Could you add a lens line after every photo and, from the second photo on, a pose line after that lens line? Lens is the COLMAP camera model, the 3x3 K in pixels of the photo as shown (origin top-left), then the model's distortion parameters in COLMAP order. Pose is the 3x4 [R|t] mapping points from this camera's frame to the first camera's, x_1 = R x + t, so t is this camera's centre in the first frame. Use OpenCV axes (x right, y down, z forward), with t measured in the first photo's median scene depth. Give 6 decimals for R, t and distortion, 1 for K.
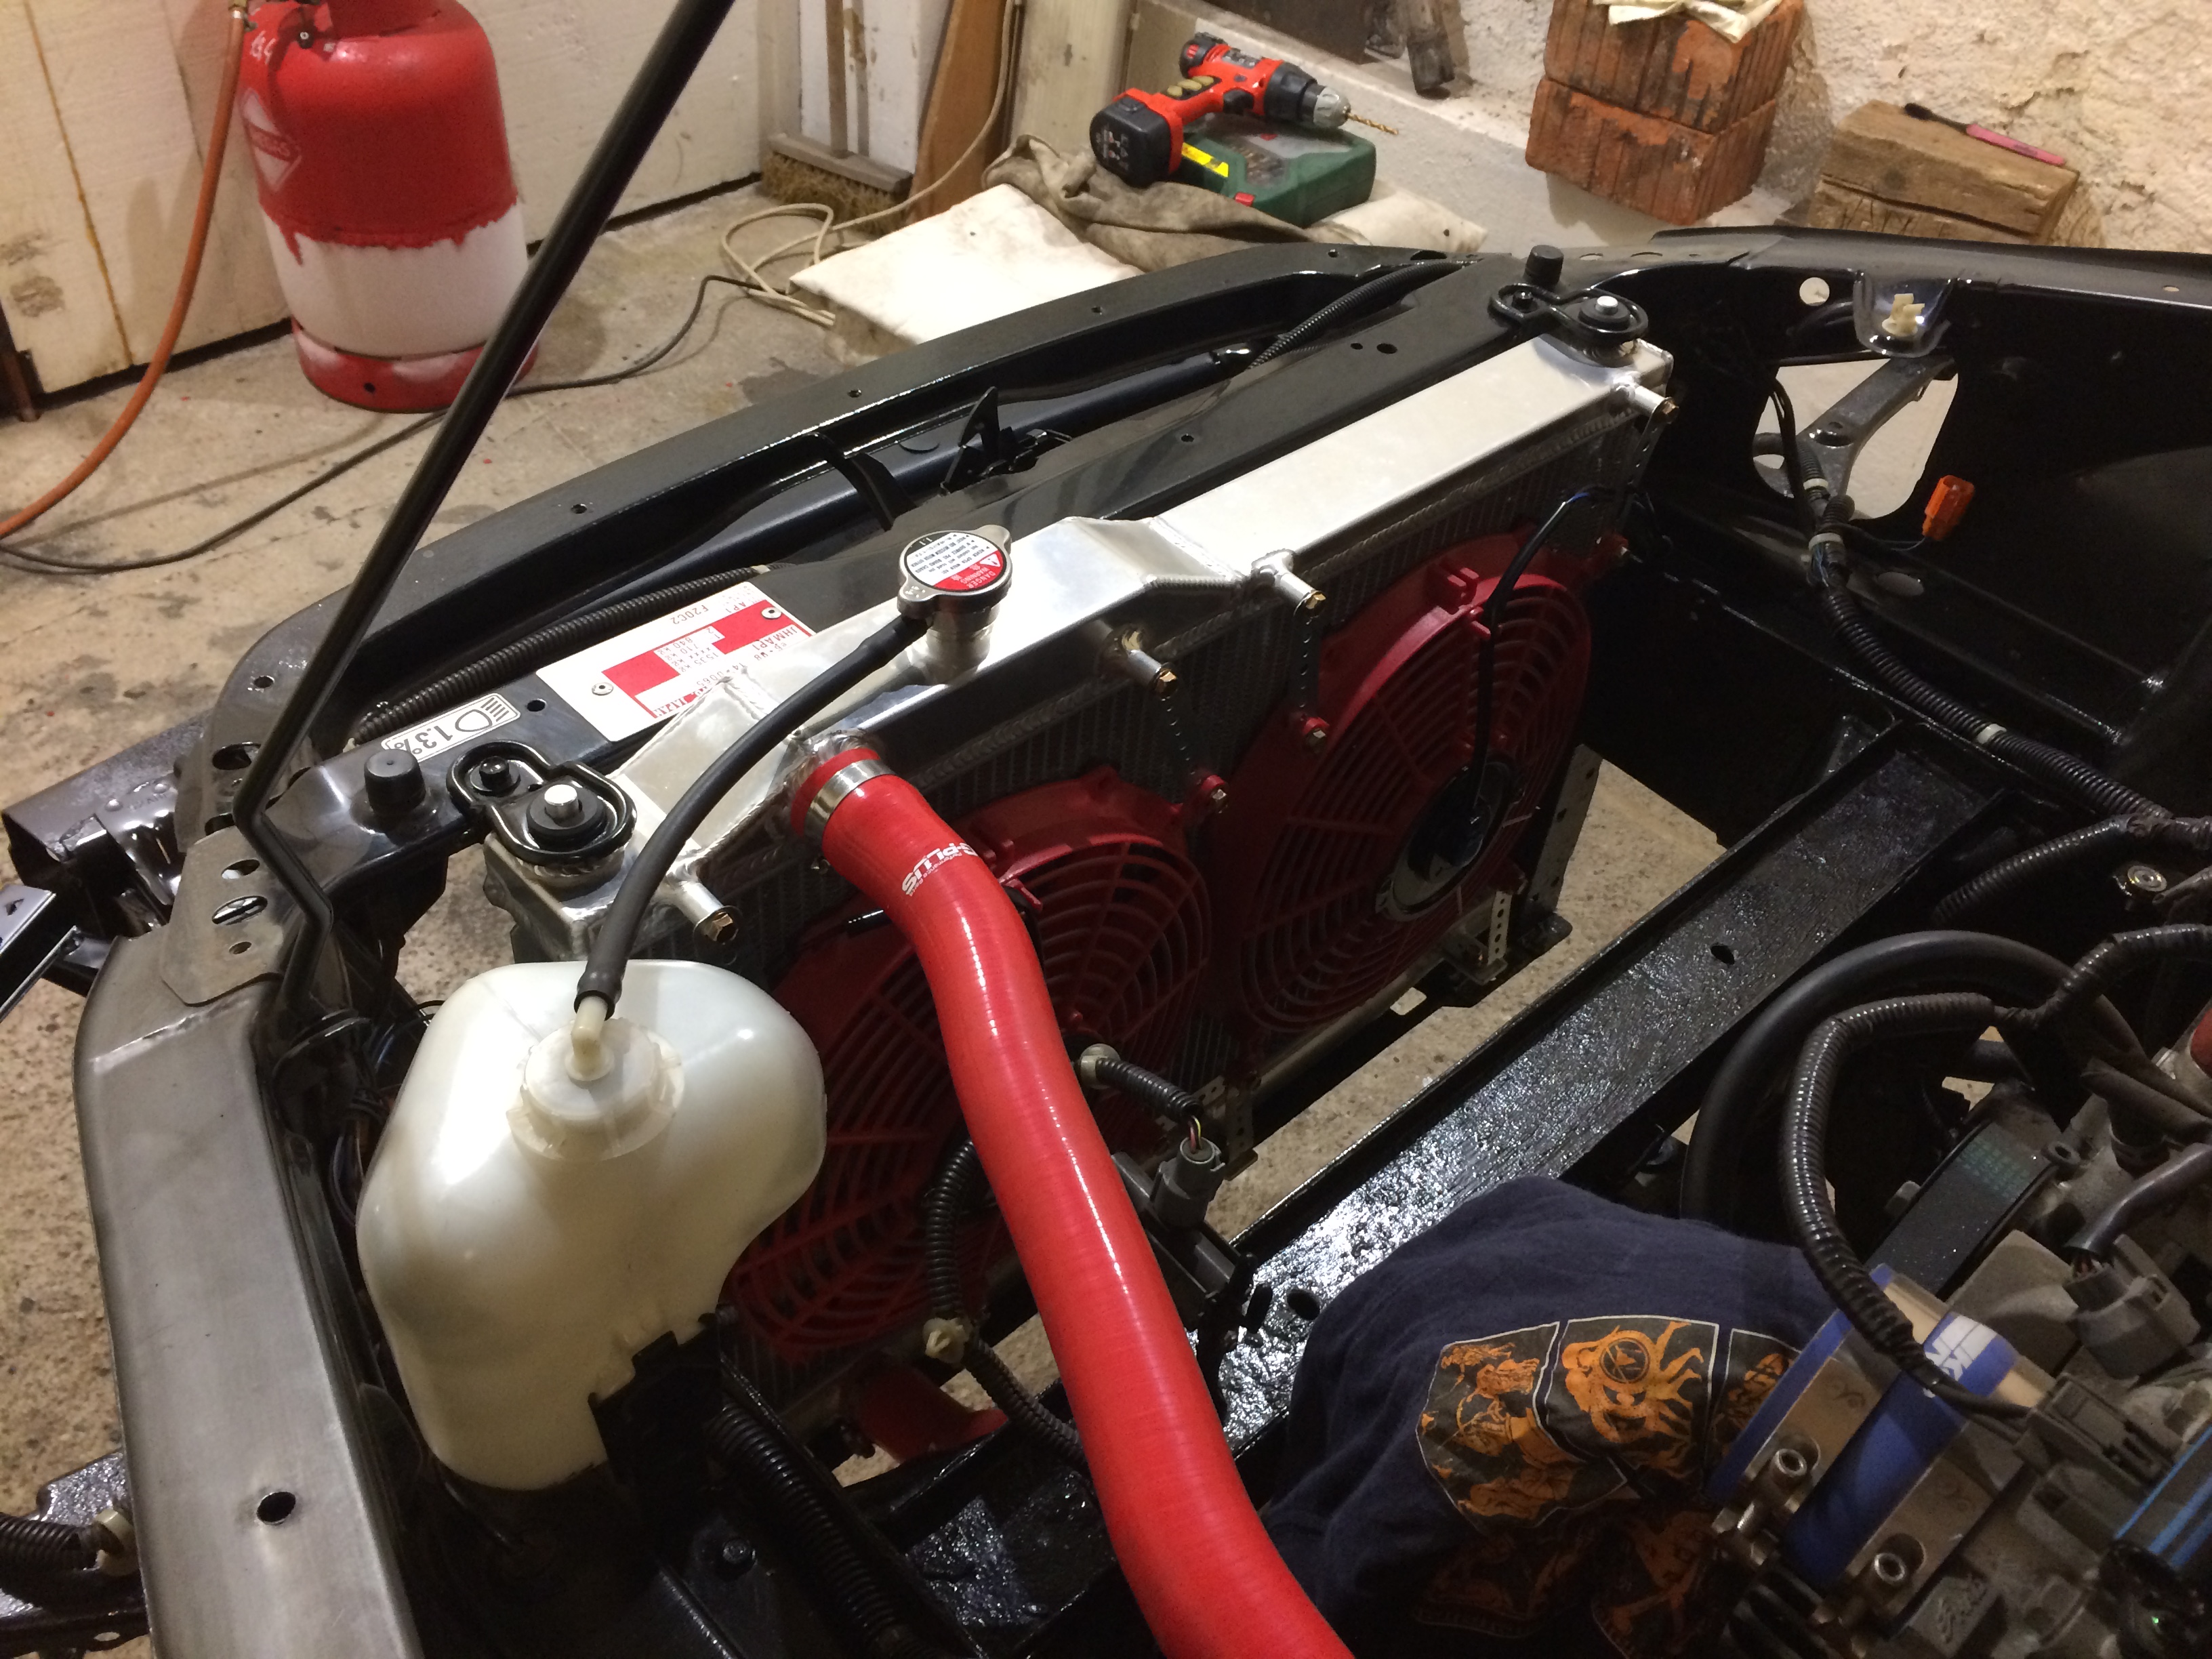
lens RADIAL K [[1893.6, 0, 1106.0], [0, 1893.6, 829.5], [0, 0, 1]] dist [0.082691, -0.109701]
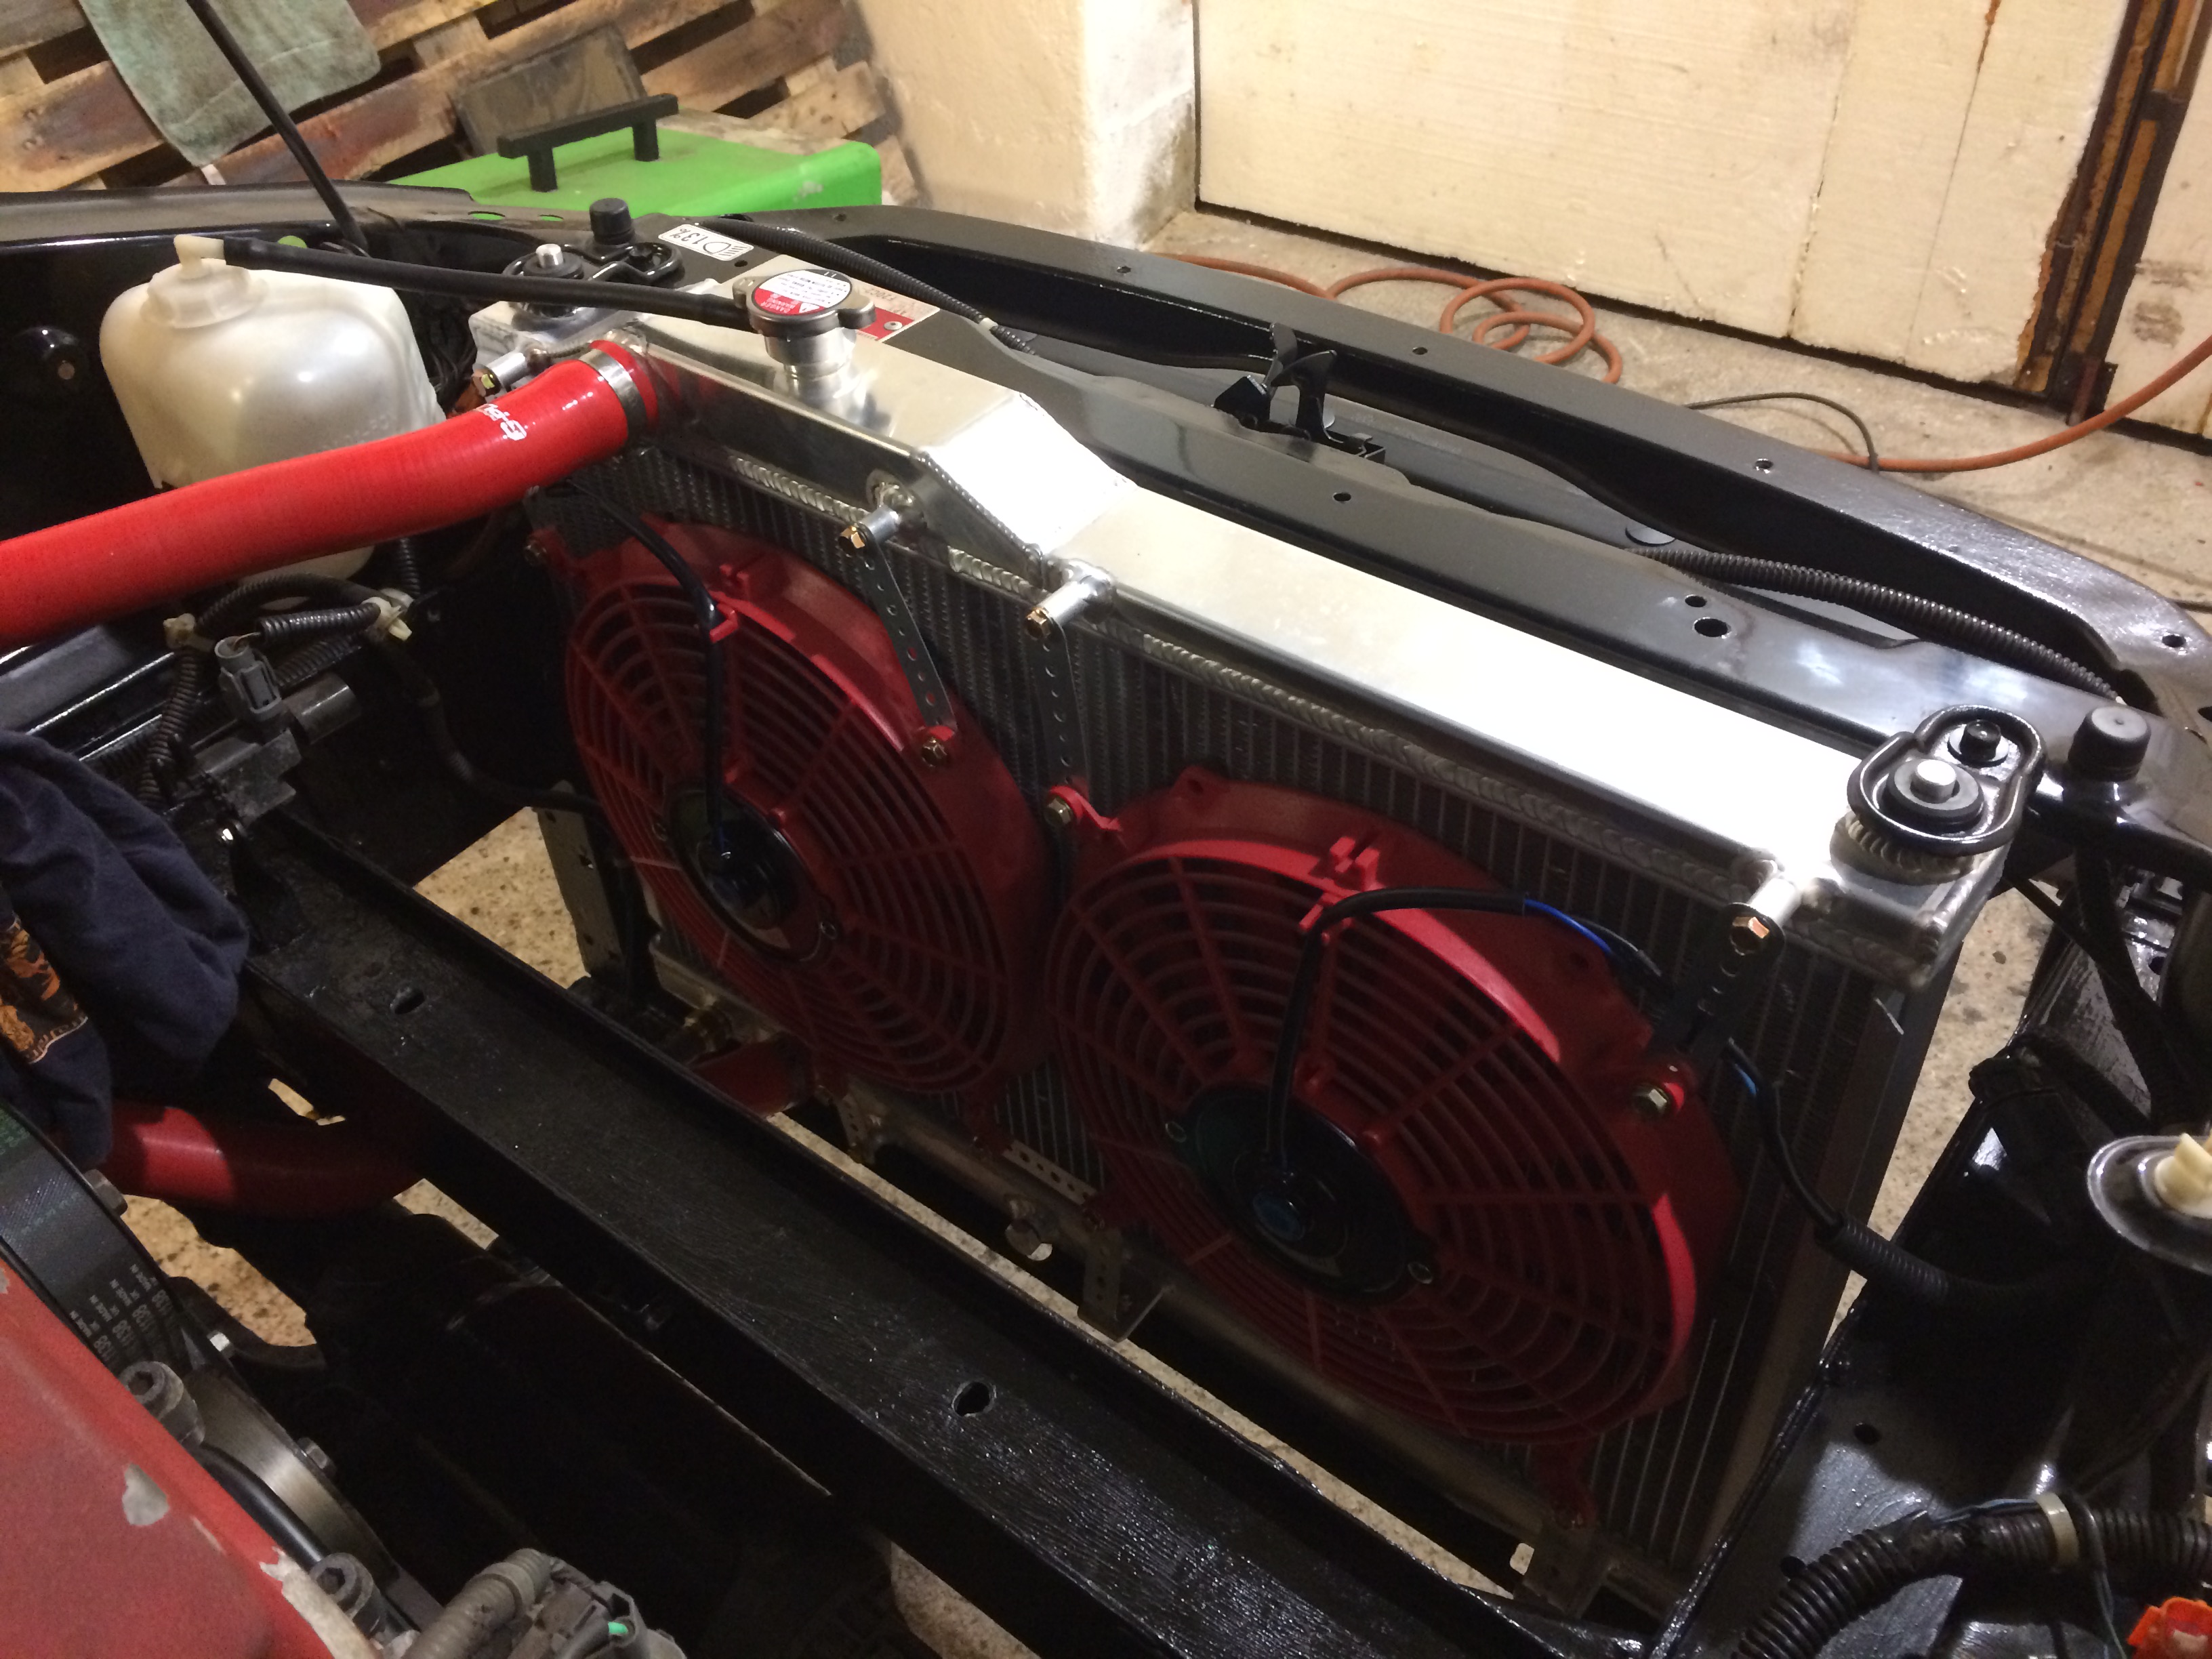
lens RADIAL K [[1893.6, 0, 1106.0], [0, 1893.6, 829.5], [0, 0, 1]] dist [0.082691, -0.109701]
pose [[0.150828, 0.596424, -0.788372, 0.713908], [-0.637854, 0.667989, 0.383319, -0.344837], [0.755244, 0.445050, 0.481182, 0.595802]]
